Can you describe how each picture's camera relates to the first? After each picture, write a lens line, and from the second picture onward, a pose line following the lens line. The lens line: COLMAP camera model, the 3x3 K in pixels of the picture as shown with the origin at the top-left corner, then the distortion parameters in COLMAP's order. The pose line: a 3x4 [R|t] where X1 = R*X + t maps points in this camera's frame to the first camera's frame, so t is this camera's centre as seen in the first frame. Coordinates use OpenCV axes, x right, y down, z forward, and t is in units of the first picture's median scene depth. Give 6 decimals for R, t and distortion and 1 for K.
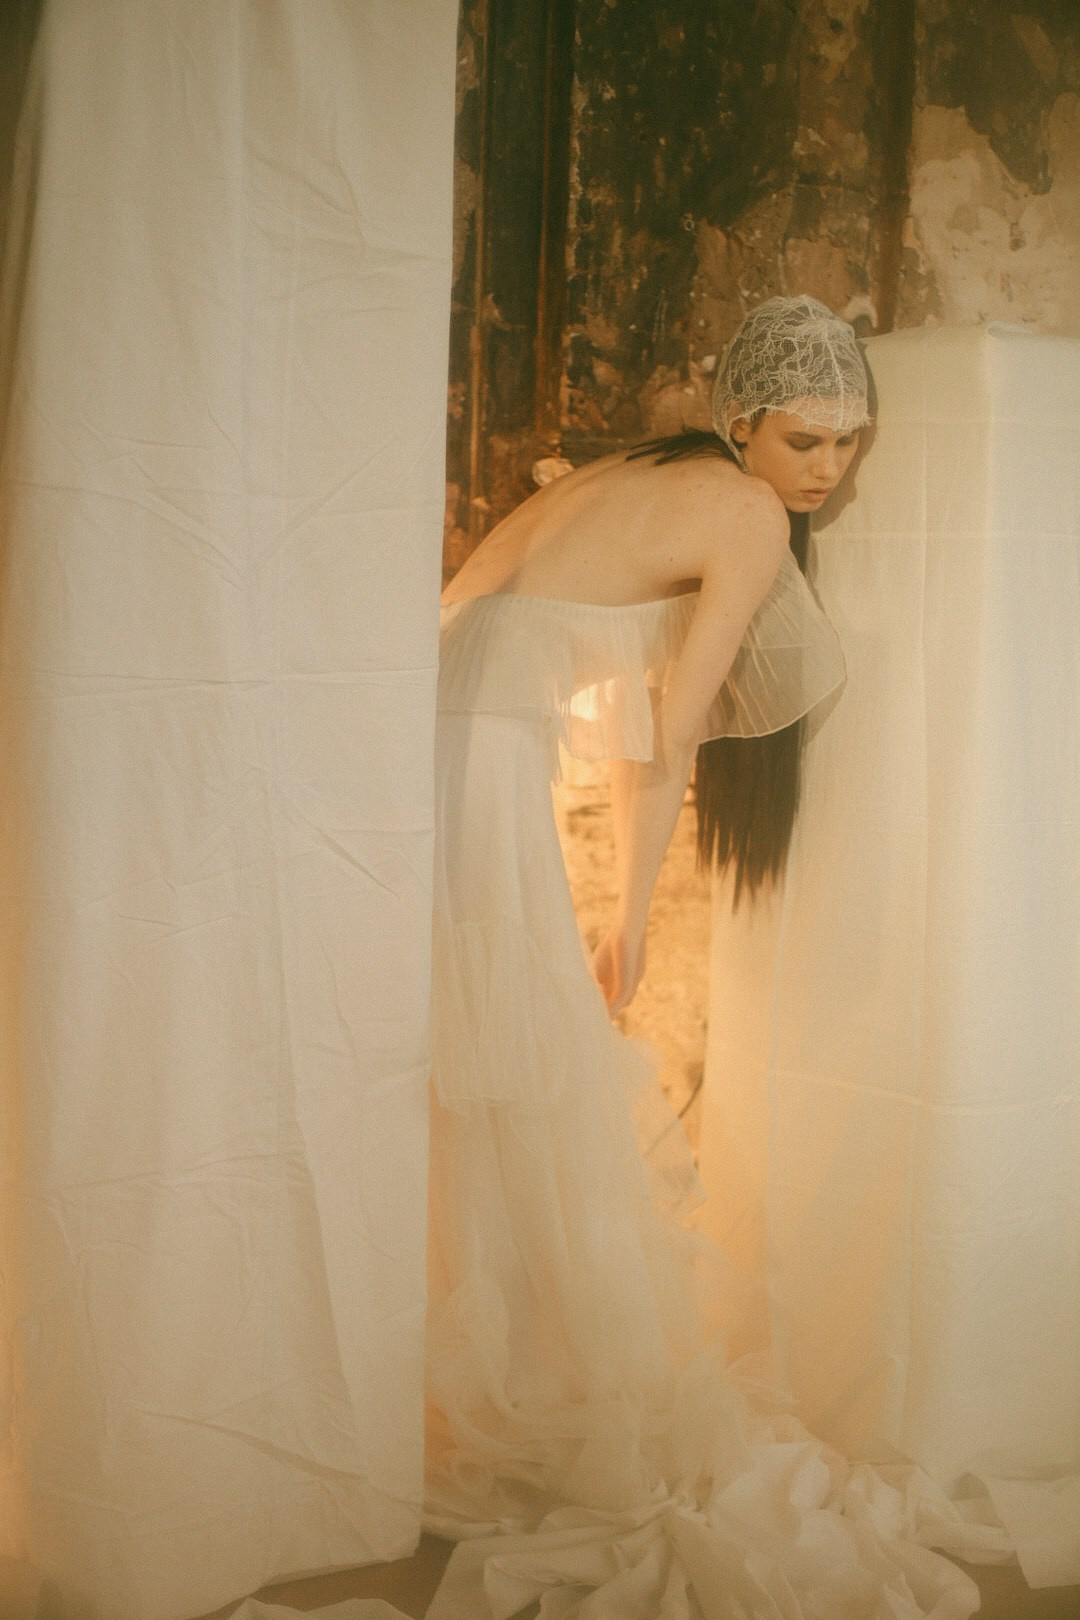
lens RADIAL K [[2450.0, 0, 539.4], [0, 2450.0, 804.2], [0, 0, 1]] dist [-0.113868, 0.000000]
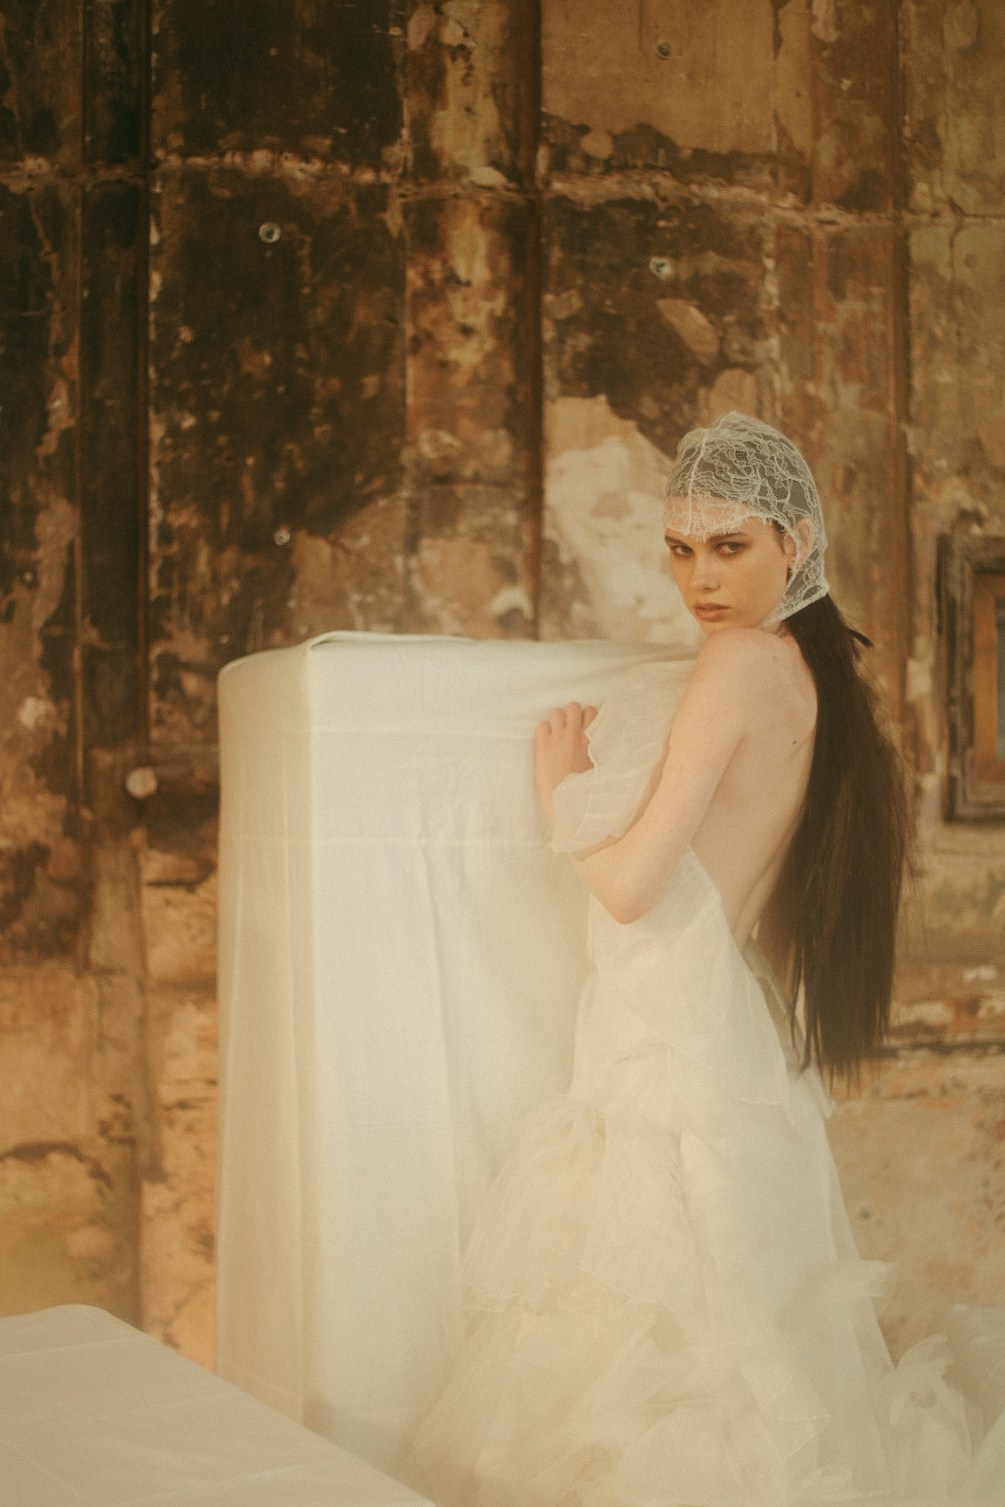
lens RADIAL K [[2279.1, 0, 502.8], [0, 2279.1, 758.4], [0, 0, 1]] dist [-0.113868, 0.000000]
pose [[0.962347, -0.036878, -0.269311, 0.406062], [0.007829, 0.994104, -0.108149, -0.037737], [0.271712, 0.101968, 0.956961, 0.102381]]
